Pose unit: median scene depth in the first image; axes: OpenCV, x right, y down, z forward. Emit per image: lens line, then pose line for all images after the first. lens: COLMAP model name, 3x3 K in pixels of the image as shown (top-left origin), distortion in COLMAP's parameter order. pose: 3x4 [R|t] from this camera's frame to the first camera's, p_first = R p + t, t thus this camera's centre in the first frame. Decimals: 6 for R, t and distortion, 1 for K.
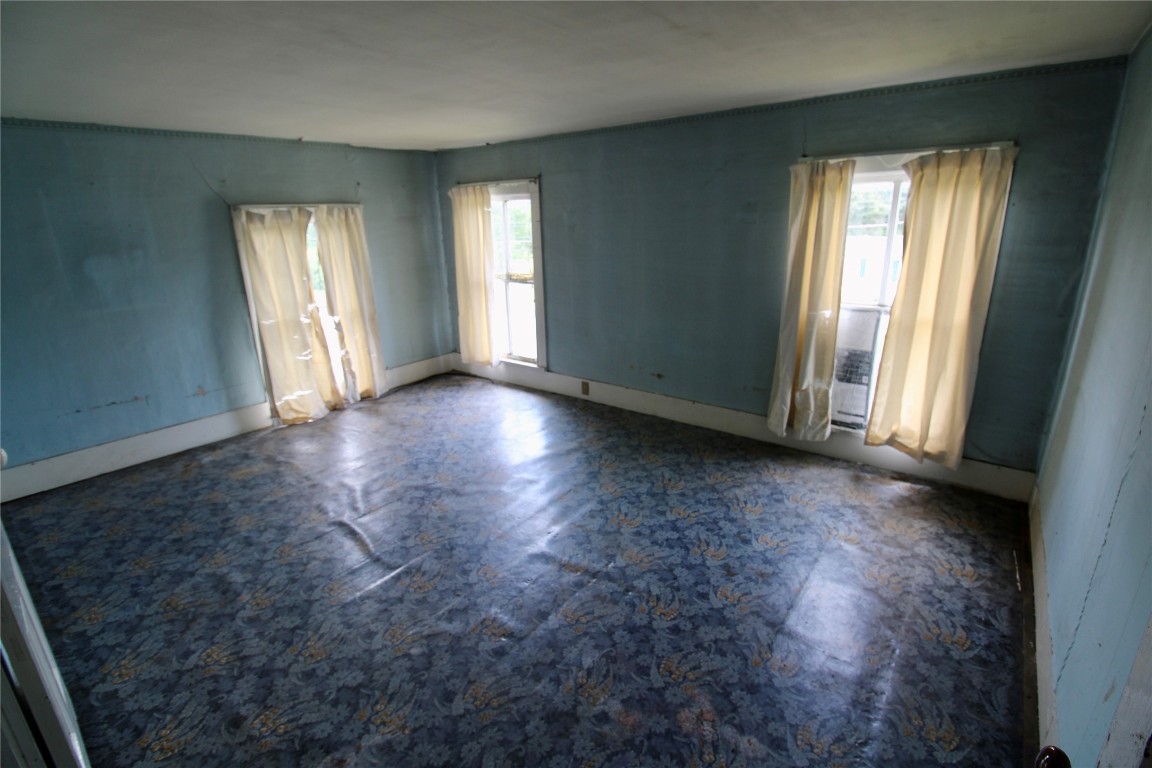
lens RADIAL K [[545.8, 0, 585.6], [0, 545.8, 388.7], [0, 0, 1]] dist [-0.004652, -0.008519]
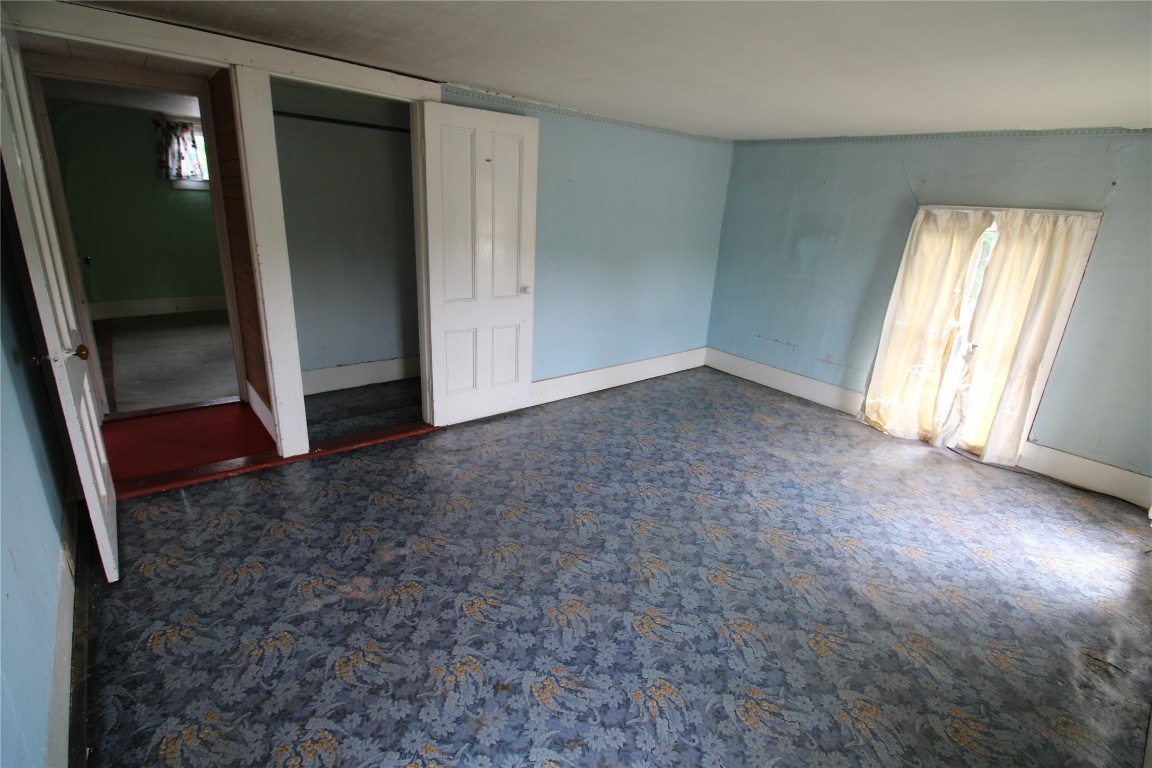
lens RADIAL K [[545.8, 0, 581.5], [0, 545.8, 375.2], [0, 0, 1]] dist [-0.004652, -0.008519]
pose [[-0.236728, 0.301772, -0.923522, 0.614529], [-0.345687, 0.862178, 0.370337, -0.260444], [0.907998, 0.406919, -0.099783, 0.777869]]
